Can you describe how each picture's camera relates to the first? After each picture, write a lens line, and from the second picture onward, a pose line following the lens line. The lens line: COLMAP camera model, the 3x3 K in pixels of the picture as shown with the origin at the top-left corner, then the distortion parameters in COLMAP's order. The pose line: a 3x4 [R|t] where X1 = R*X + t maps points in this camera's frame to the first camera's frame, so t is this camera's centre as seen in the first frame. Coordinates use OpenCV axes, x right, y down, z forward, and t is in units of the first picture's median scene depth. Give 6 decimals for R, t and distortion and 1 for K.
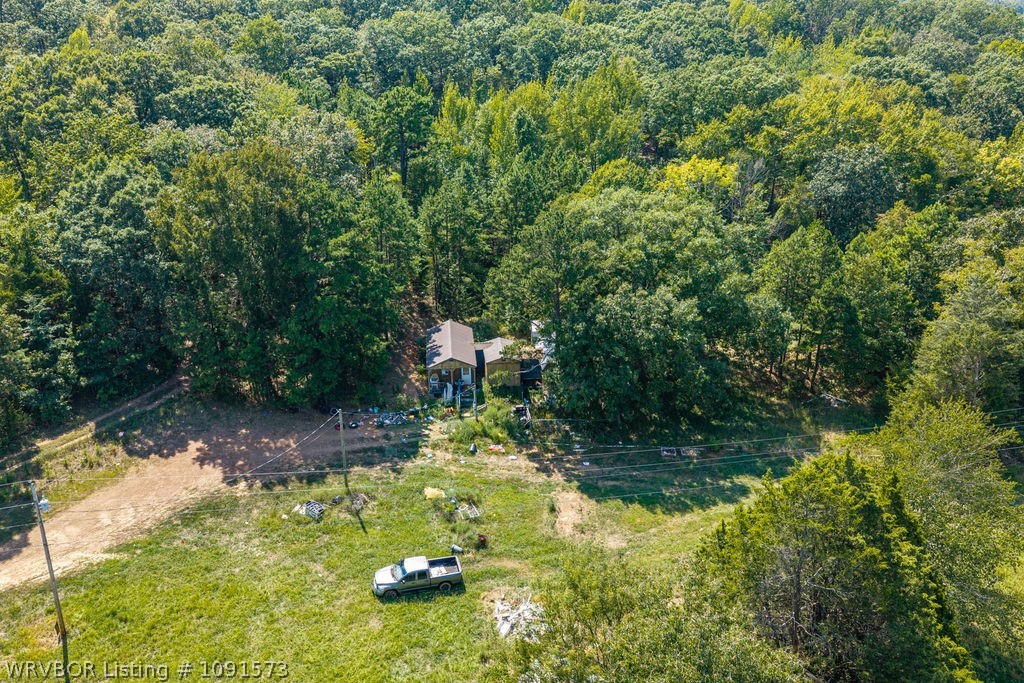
lens RADIAL K [[941.6, 0, 512.0], [0, 941.6, 341.5], [0, 0, 1]] dist [0.006787, -0.007837]
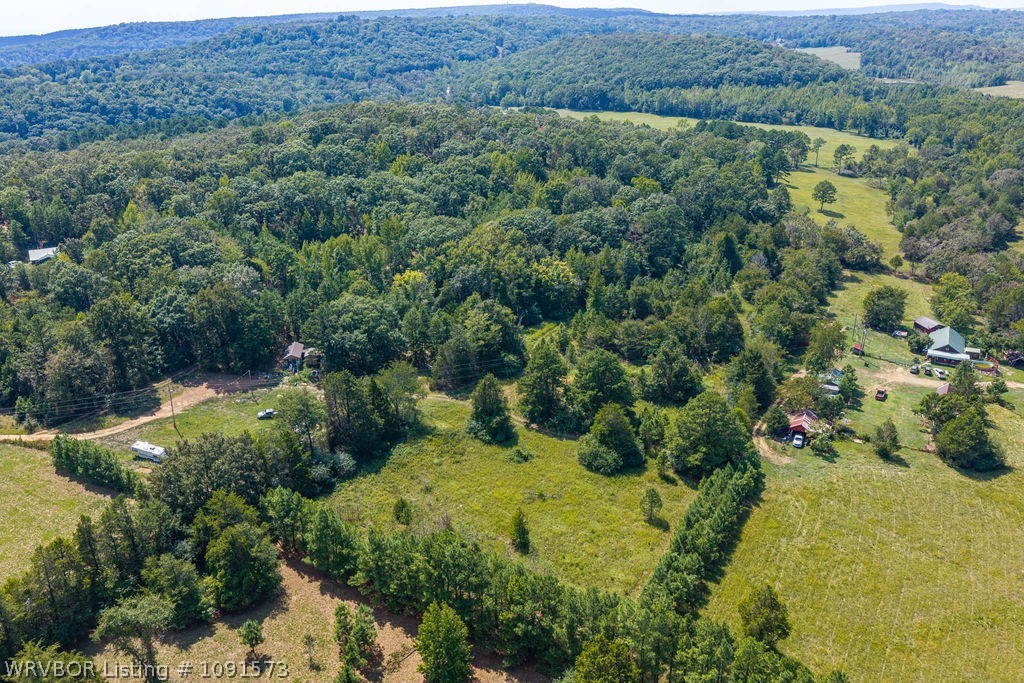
lens RADIAL K [[863.7, 0, 513.5], [0, 863.7, 341.8], [0, 0, 1]] dist [0.007192, -0.010031]
pose [[0.997797, -0.021864, 0.062642, 0.479343], [0.022246, 0.999738, -0.005402, 0.006548], [-0.062507, 0.006784, 0.998021, -1.807295]]
